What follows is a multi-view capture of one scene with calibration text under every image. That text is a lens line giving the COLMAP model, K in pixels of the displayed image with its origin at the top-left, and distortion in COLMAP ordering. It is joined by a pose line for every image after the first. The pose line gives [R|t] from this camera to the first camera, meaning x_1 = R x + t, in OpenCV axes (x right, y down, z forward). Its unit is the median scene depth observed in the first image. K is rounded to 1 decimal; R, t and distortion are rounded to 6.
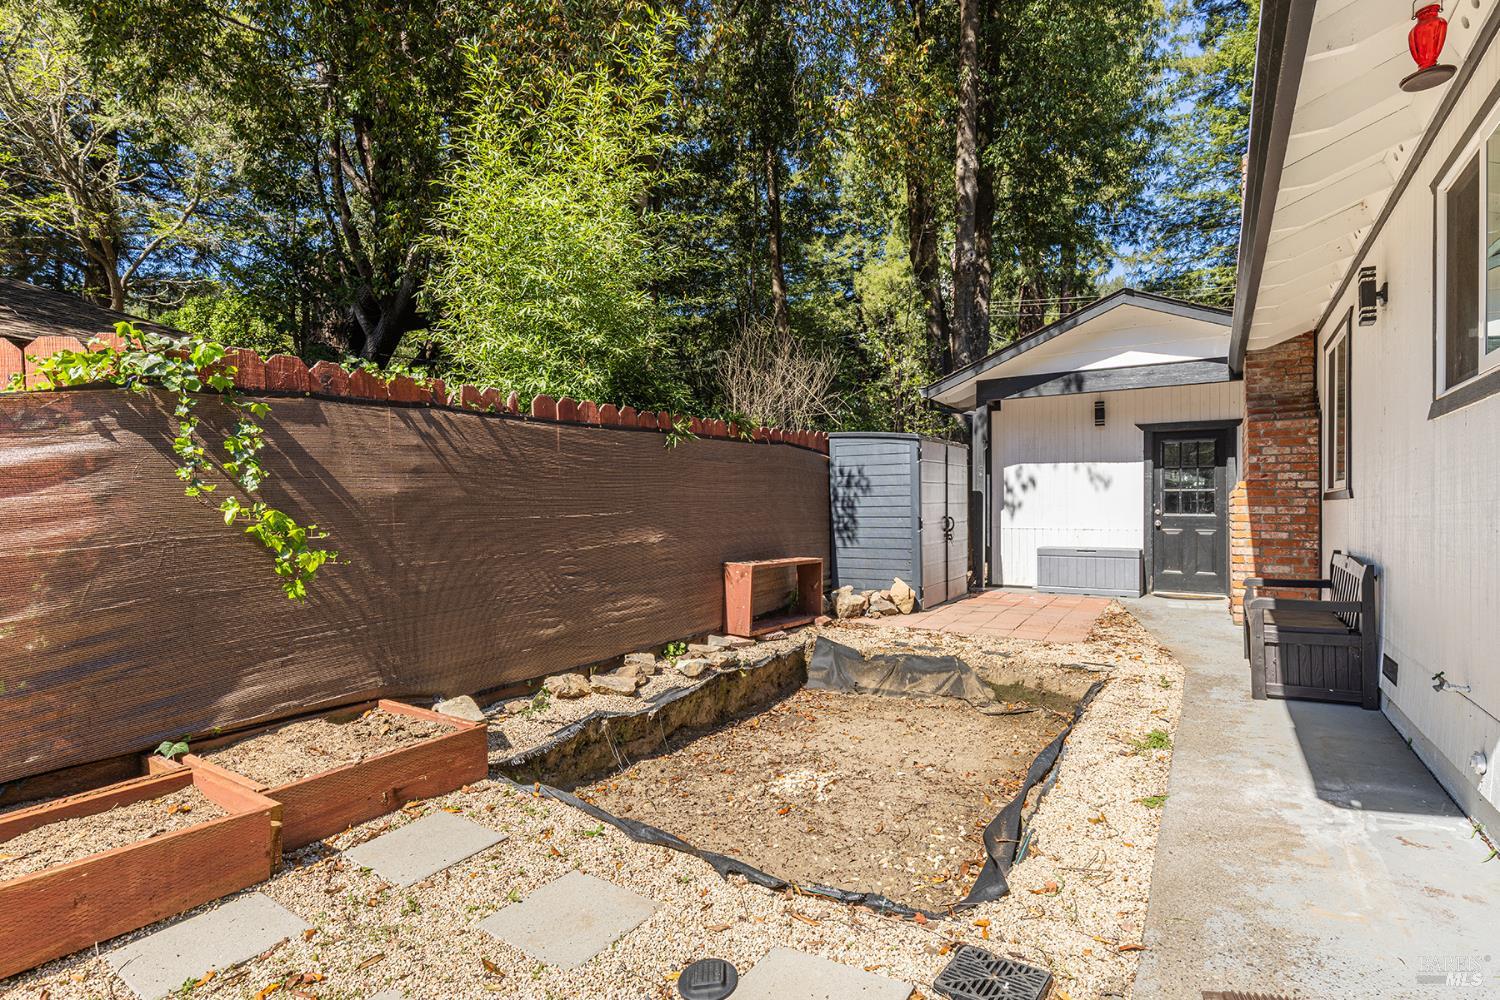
lens RADIAL K [[746.1, 0, 750.0], [0, 746.1, 500.0], [0, 0, 1]] dist [-0.001353, -0.000108]
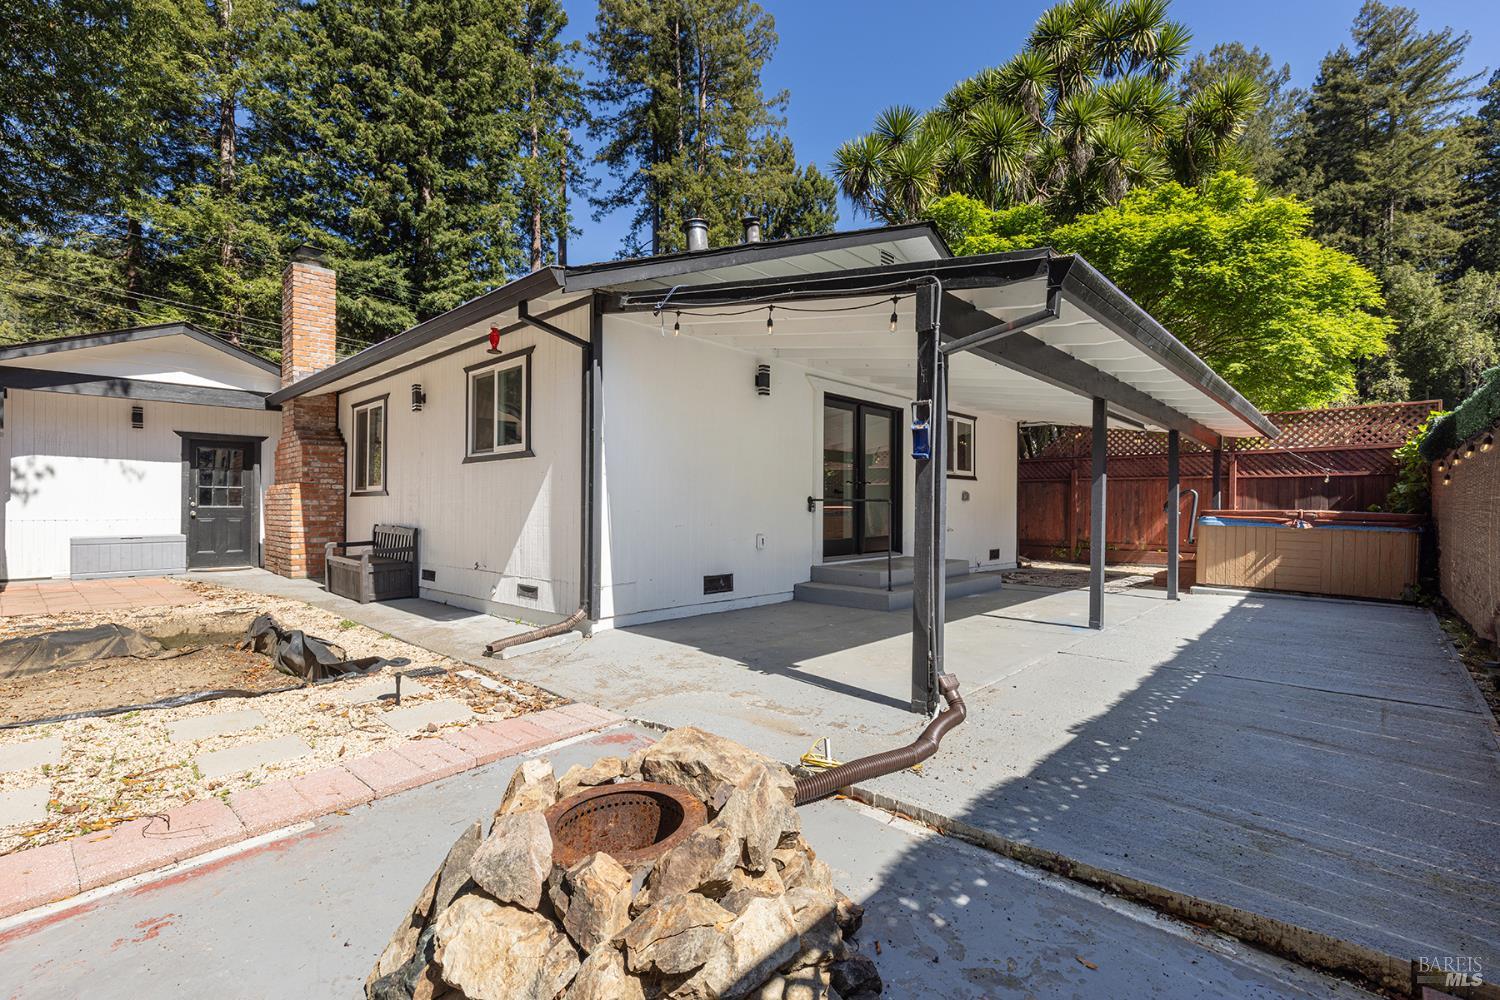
lens RADIAL K [[675.2, 0, 750.0], [0, 675.2, 500.0], [0, 0, 1]] dist [0.003066, 0.000188]
pose [[0.203345, 0.011089, 0.979044, -0.500668], [-0.014563, 0.999859, -0.008300, 0.006961], [-0.978999, -0.012570, 0.203478, -0.177189]]
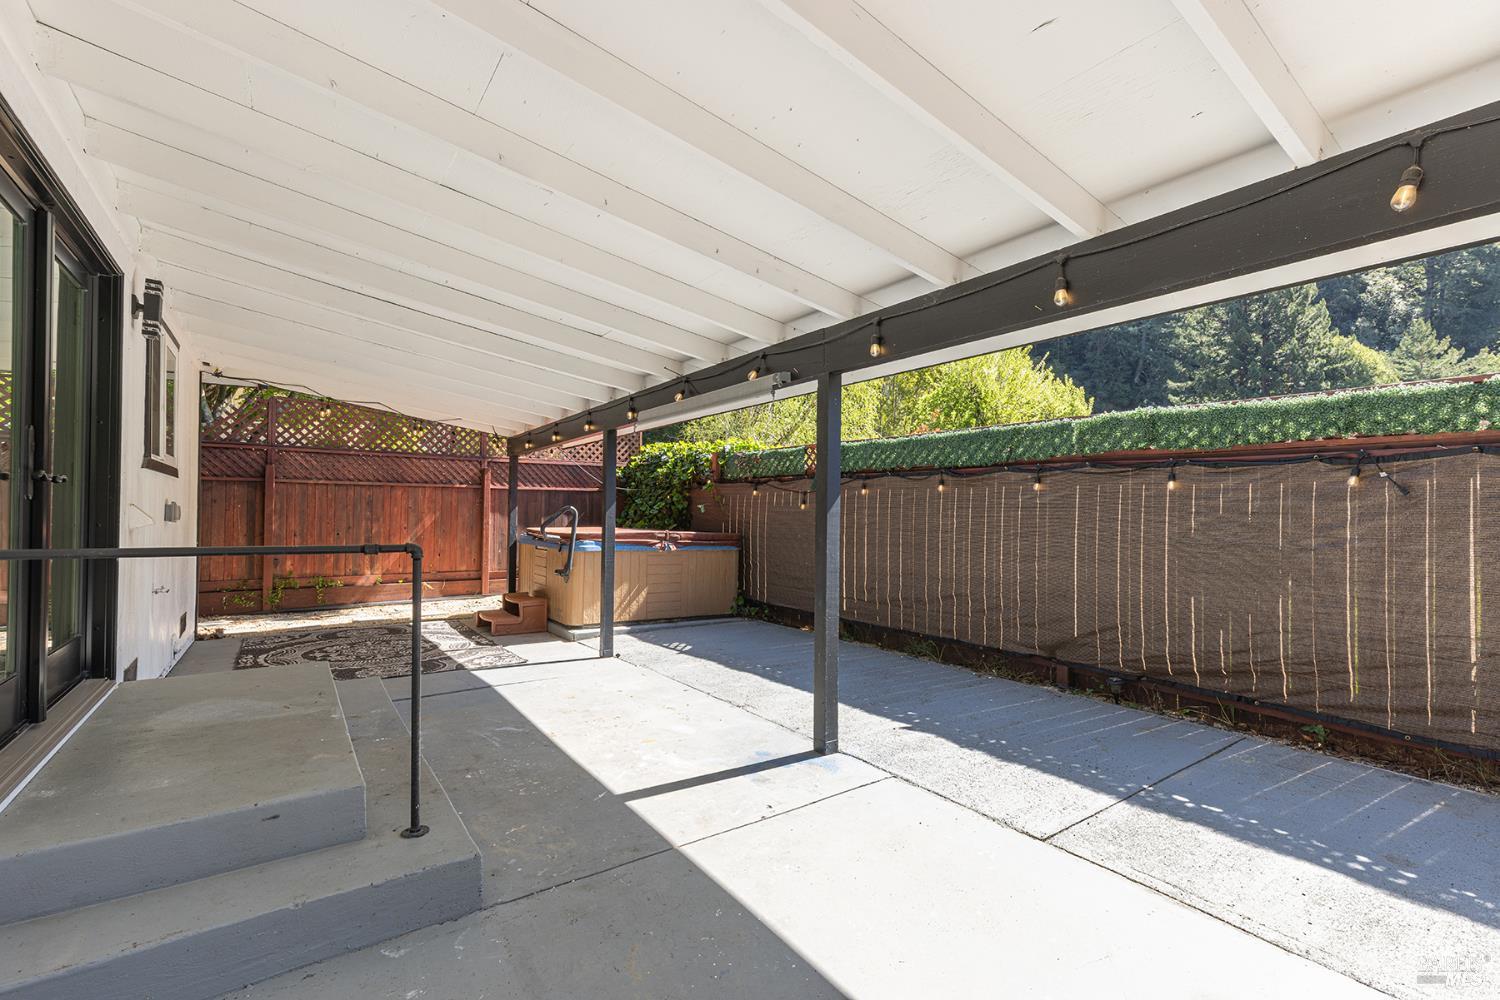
lens RADIAL K [[675.2, 0, 750.0], [0, 675.2, 500.0], [0, 0, 1]] dist [0.003066, 0.000188]
pose [[-0.913268, 0.002948, 0.407349, 0.882955], [-0.008606, 0.999611, -0.026529, -0.043453], [-0.407269, -0.027734, -0.912887, 0.260100]]
